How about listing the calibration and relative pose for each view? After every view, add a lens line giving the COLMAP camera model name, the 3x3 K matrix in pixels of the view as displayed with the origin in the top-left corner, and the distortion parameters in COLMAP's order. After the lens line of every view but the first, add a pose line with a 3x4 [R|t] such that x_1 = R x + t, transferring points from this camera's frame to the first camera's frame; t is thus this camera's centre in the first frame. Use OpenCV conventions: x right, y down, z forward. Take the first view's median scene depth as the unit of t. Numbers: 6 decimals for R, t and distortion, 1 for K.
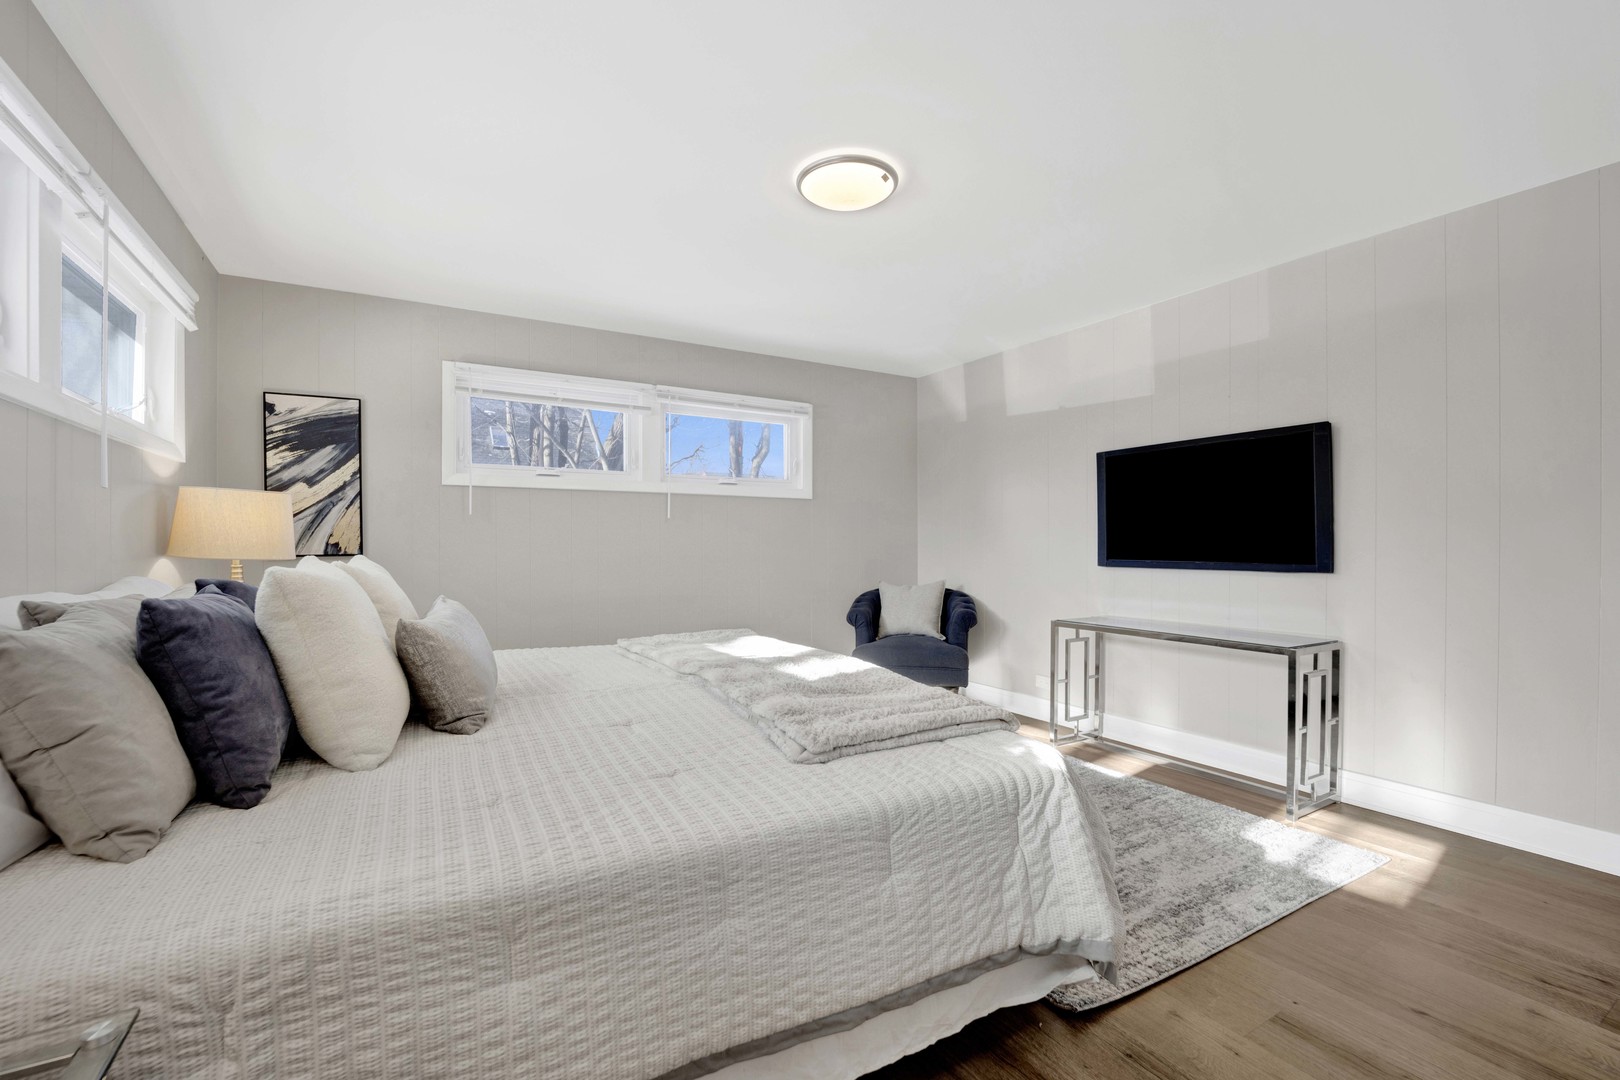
lens RADIAL K [[686.7, 0, 804.3], [0, 686.7, 537.7], [0, 0, 1]] dist [-0.021895, 0.000217]
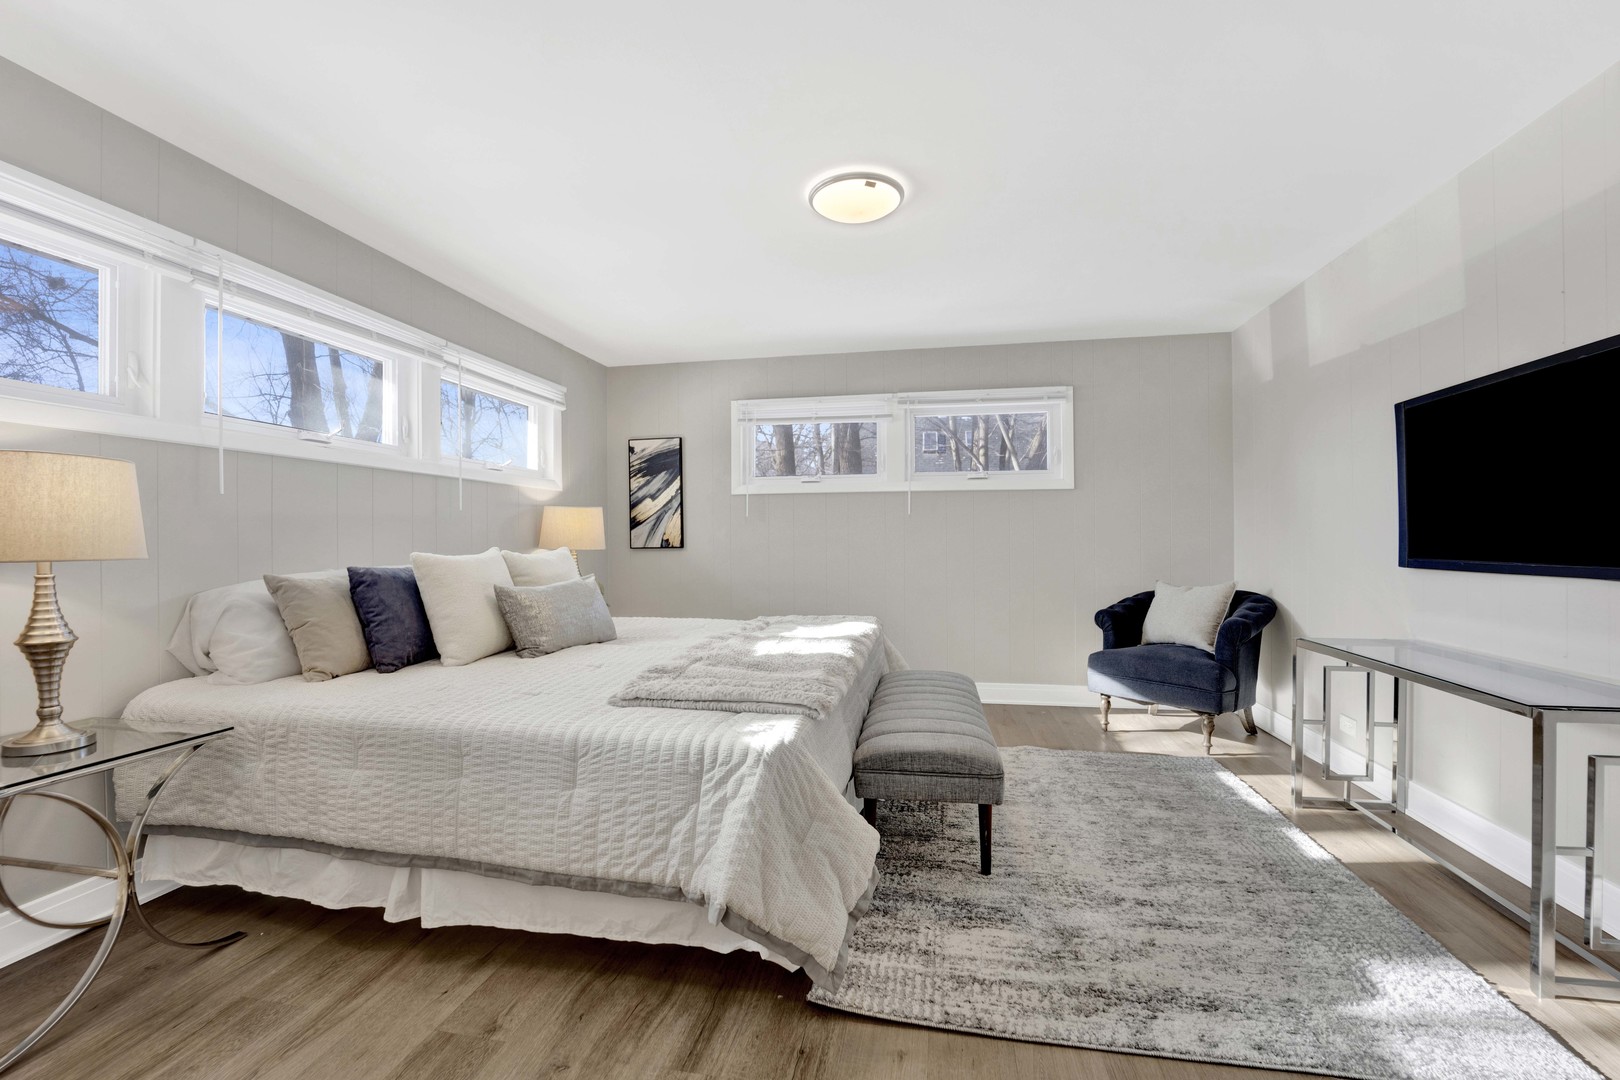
lens RADIAL K [[681.2, 0, 812.0], [0, 681.2, 531.8], [0, 0, 1]] dist [-0.022765, 0.000293]
pose [[0.758598, -0.011910, -0.651450, 0.503757], [0.010960, 0.999925, -0.005519, 0.003482], [0.651467, -0.002953, 0.758671, 0.114361]]
